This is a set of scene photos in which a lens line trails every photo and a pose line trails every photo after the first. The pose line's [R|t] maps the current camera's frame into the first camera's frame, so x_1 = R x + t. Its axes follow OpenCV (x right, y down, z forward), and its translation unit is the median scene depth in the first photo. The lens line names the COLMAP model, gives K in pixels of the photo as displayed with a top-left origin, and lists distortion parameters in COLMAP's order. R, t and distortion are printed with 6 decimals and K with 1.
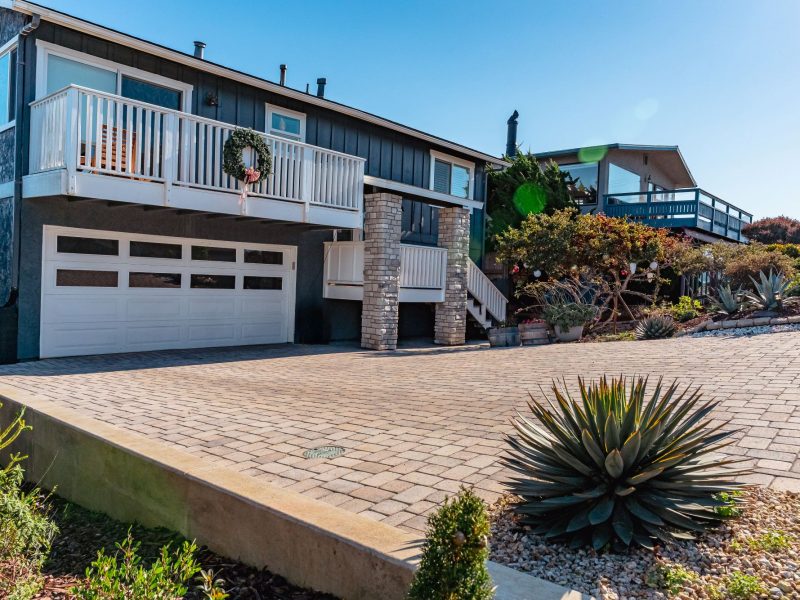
lens RADIAL K [[610.9, 0, 400.0], [0, 610.9, 300.0], [0, 0, 1]] dist [0.000729, -0.011516]
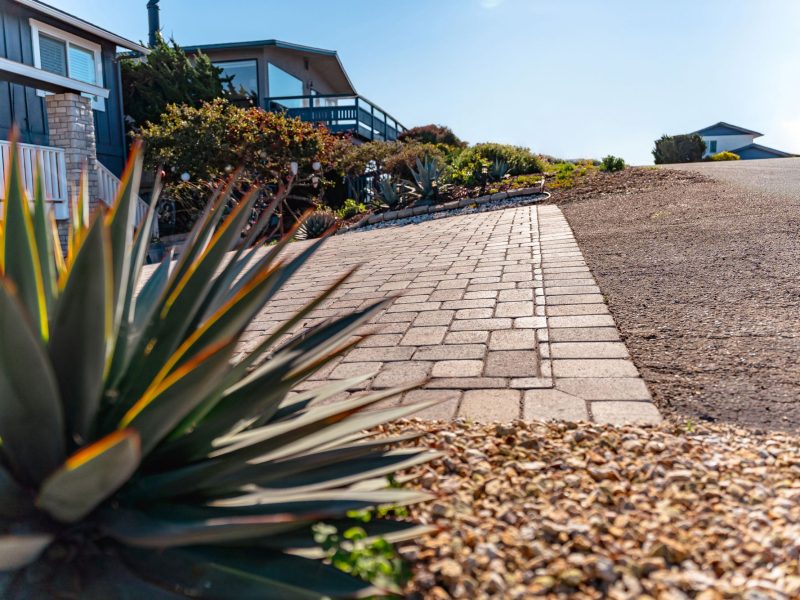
lens RADIAL K [[610.9, 0, 400.0], [0, 610.9, 300.0], [0, 0, 1]] dist [0.000729, -0.011516]
pose [[0.873815, -0.113962, 0.472716, 0.069354], [0.056917, 0.989437, 0.133323, 0.029226], [-0.482917, -0.089594, 0.871071, 0.121677]]
